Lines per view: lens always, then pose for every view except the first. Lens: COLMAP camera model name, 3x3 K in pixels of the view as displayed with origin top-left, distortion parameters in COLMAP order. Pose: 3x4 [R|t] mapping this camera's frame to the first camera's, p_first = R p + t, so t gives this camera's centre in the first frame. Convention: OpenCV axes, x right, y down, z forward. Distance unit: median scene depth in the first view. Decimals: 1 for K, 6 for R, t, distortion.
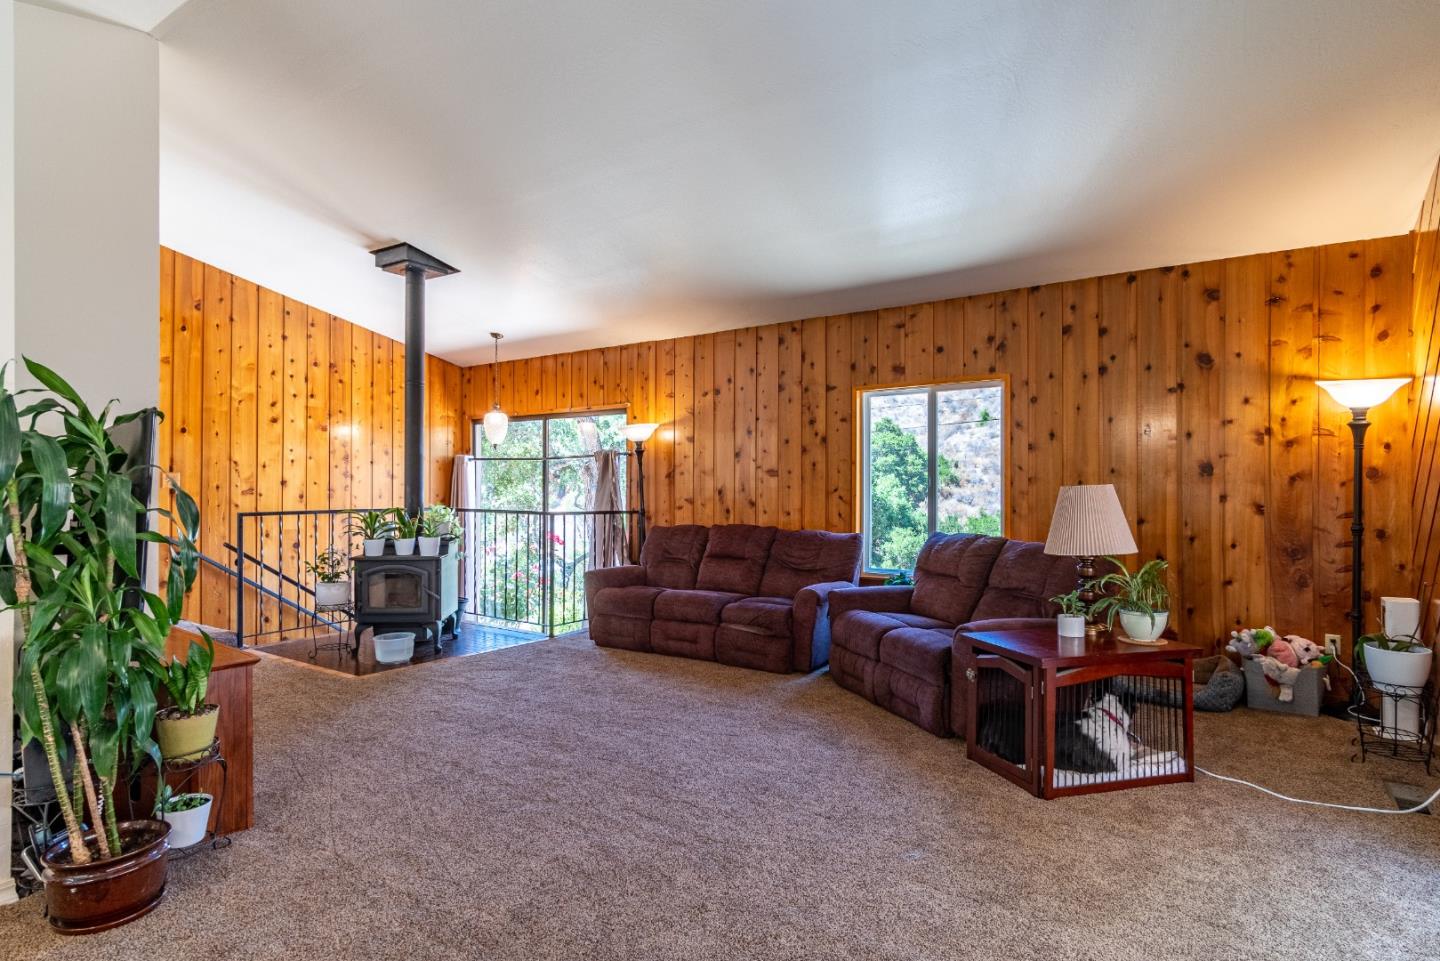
lens RADIAL K [[767.9, 0, 717.9], [0, 767.9, 484.8], [0, 0, 1]] dist [0.007296, 0.002410]
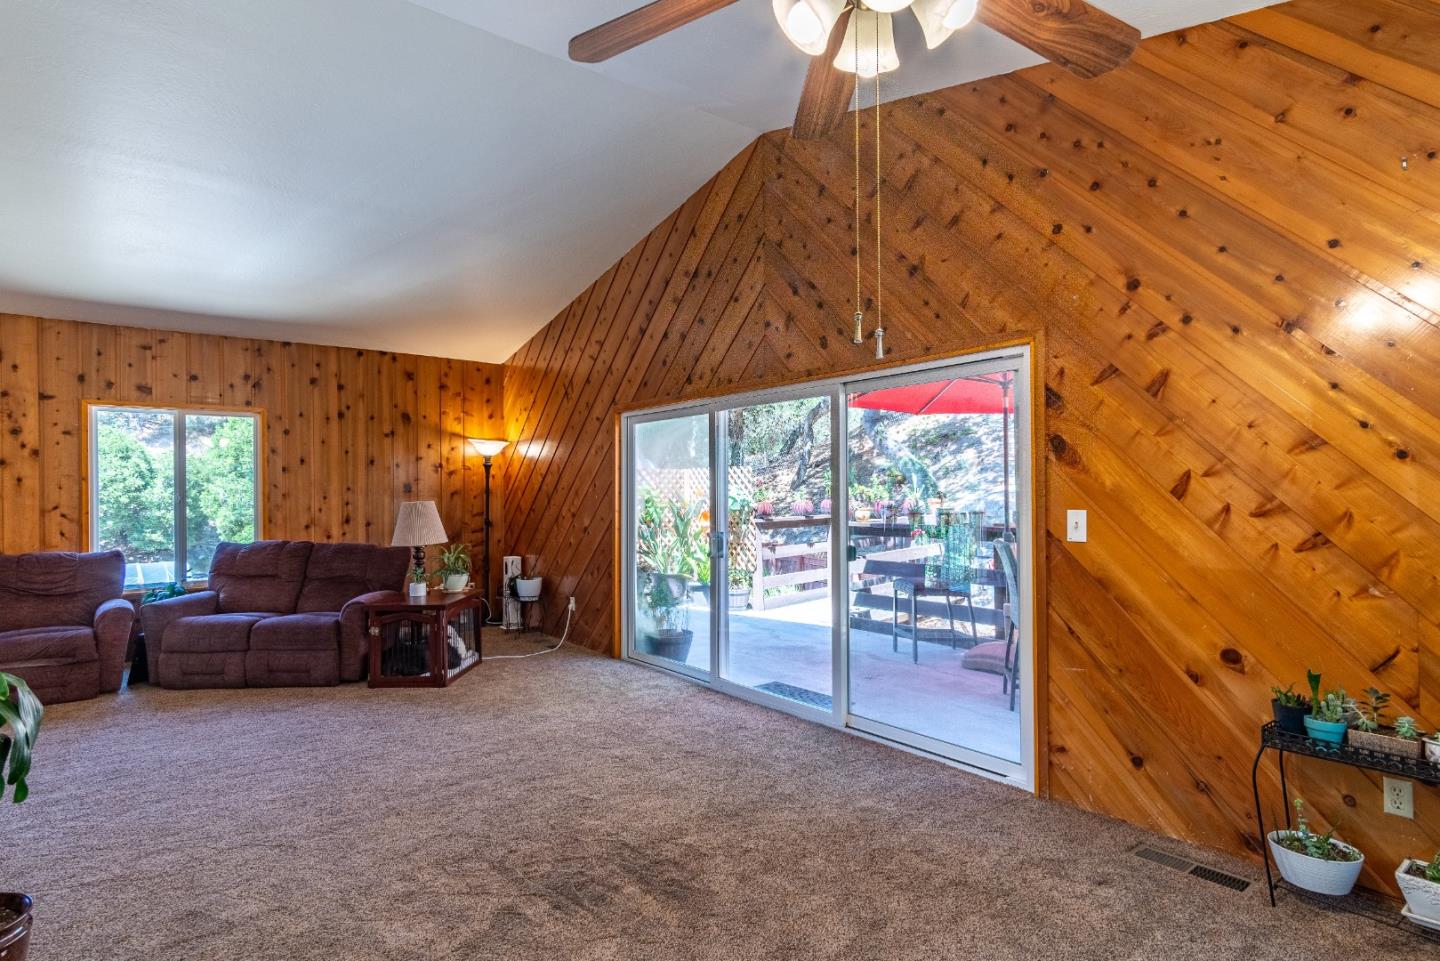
lens RADIAL K [[767.9, 0, 723.6], [0, 767.9, 487.3], [0, 0, 1]] dist [0.007296, 0.002410]
pose [[0.294792, -0.001987, 0.955560, -0.614313], [0.000901, 0.999998, 0.001802, -0.022877], [-0.955561, 0.000330, 0.294793, -0.057083]]
